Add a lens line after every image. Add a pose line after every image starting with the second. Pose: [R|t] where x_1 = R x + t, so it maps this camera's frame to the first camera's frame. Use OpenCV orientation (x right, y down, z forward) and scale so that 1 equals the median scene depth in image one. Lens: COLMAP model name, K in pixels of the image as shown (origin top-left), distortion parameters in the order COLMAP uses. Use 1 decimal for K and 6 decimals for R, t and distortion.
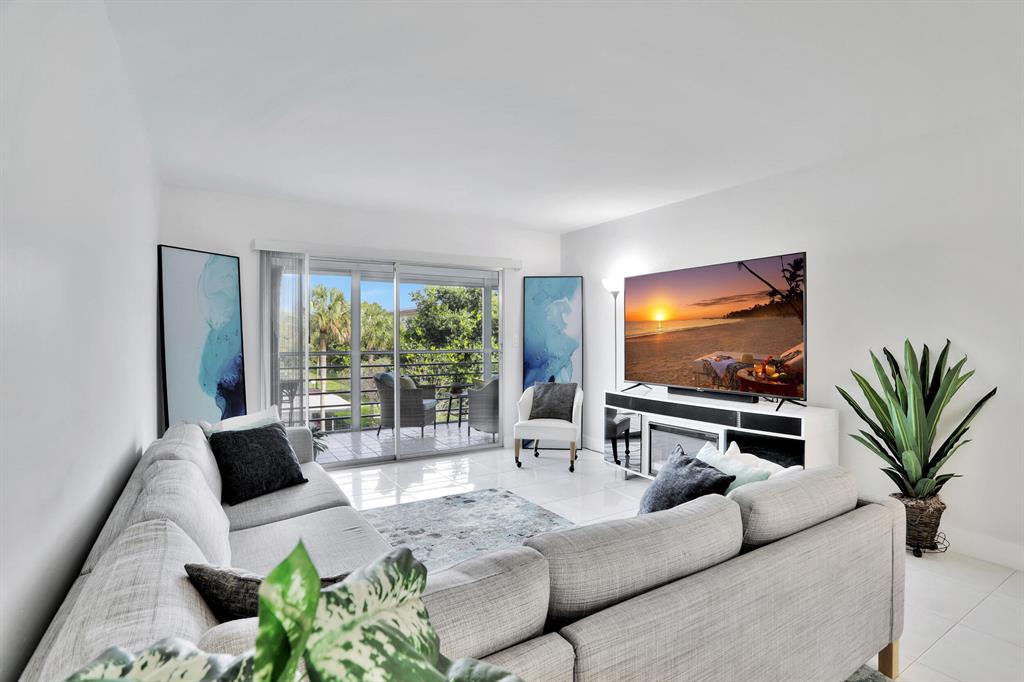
lens RADIAL K [[499.5, 0, 509.0], [0, 499.5, 337.4], [0, 0, 1]] dist [-0.058776, 0.018643]
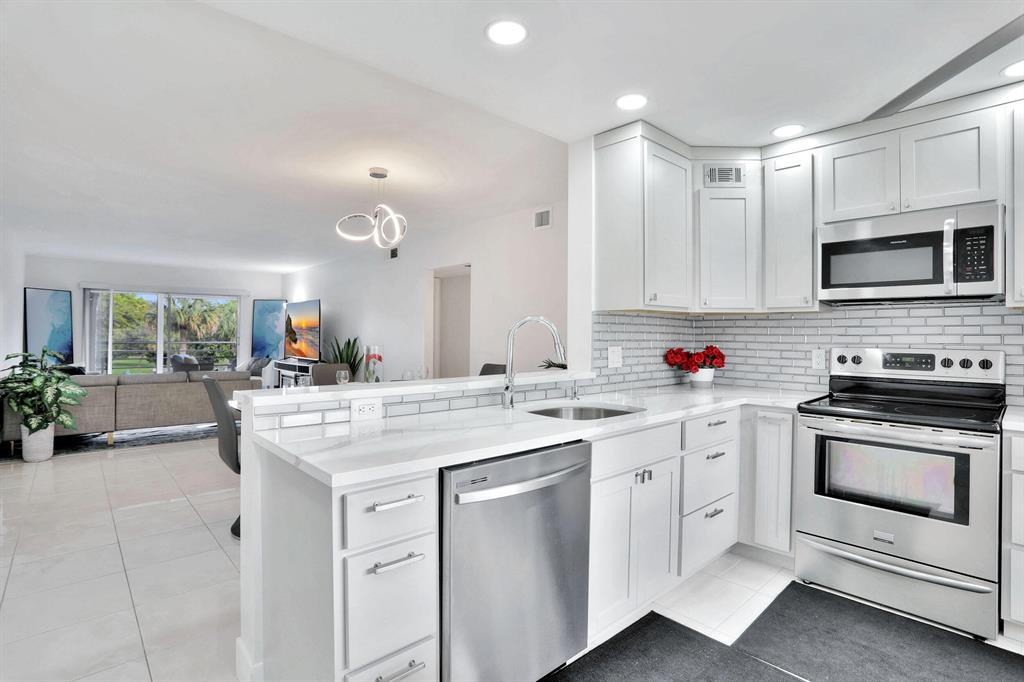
lens RADIAL K [[499.5, 0, 507.8], [0, 499.5, 329.8], [0, 0, 1]] dist [-0.058776, 0.018643]
pose [[0.982167, 0.008815, 0.187802, 0.889009], [-0.006969, 0.999921, -0.010486, -0.001766], [-0.187880, 0.008990, 0.982151, -1.343939]]
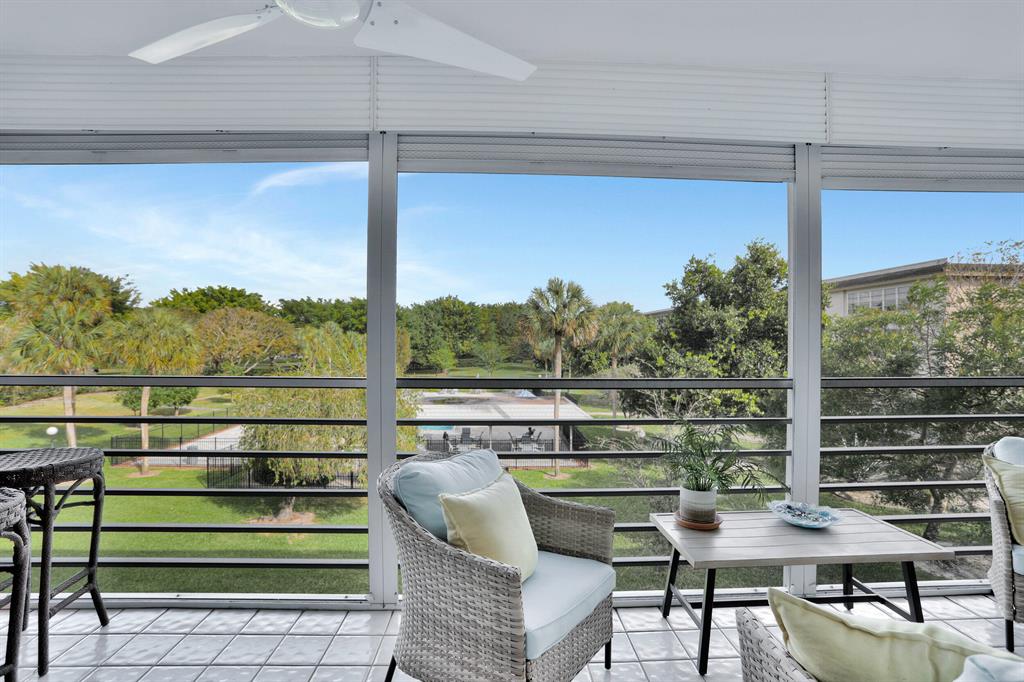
lens RADIAL K [[499.5, 0, 516.5], [0, 499.5, 348.2], [0, 0, 1]] dist [-0.058776, 0.018643]
pose [[0.878049, 0.013841, -0.478371, -0.116925], [-0.006334, 0.999830, 0.017305, 0.001551], [0.478529, -0.012164, 0.877987, 1.331541]]
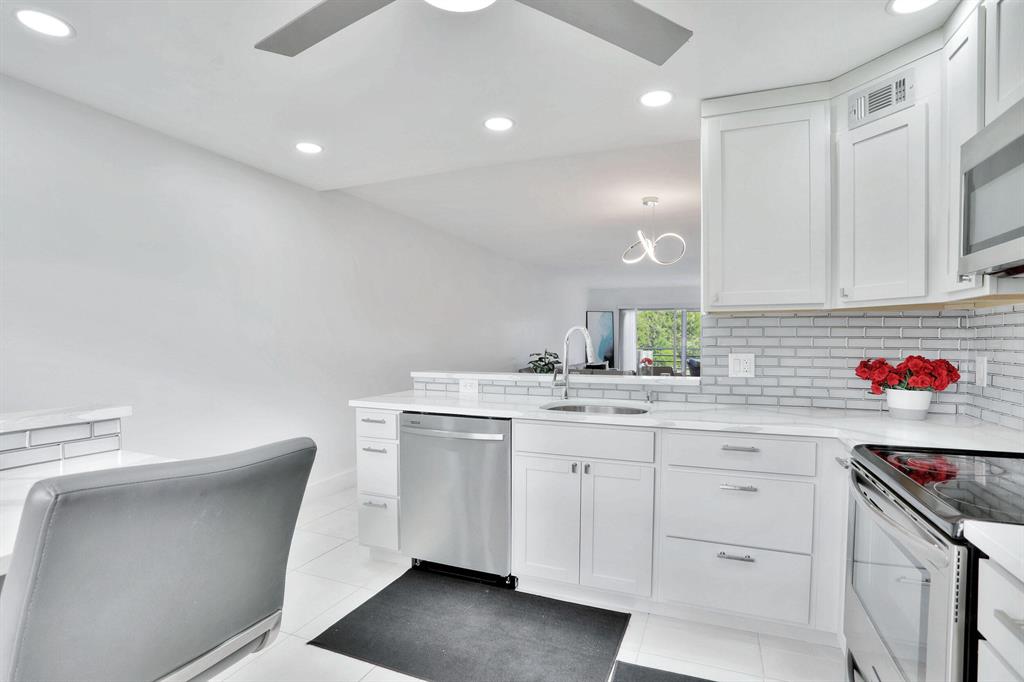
lens RADIAL K [[499.5, 0, 513.7], [0, 499.5, 348.9], [0, 0, 1]] dist [-0.058776, 0.018643]
pose [[0.592096, 0.014268, -0.805741, 1.557808], [-0.000028, 0.999844, 0.017685, -0.003162], [0.805868, -0.010448, 0.592004, -1.260461]]
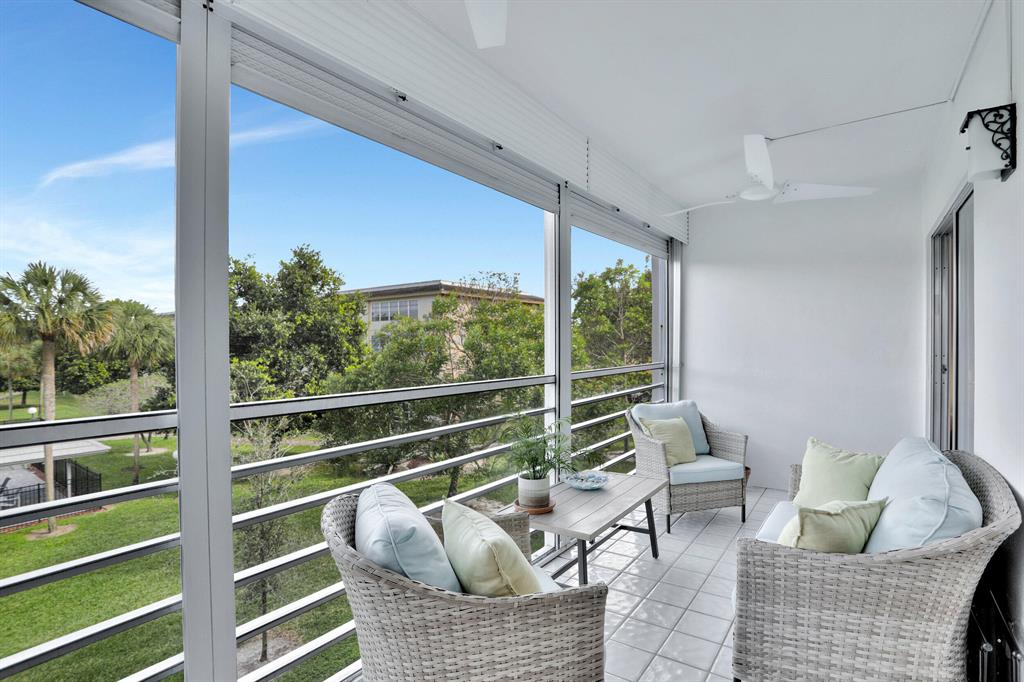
lens RADIAL K [[499.5, 0, 516.1], [0, 499.5, 349.9], [0, 0, 1]] dist [-0.058776, 0.018643]
pose [[0.916465, -0.006178, 0.400067, -0.496673], [0.002910, 0.999957, 0.008774, 0.003489], [-0.400104, -0.006877, 0.916444, 1.358454]]
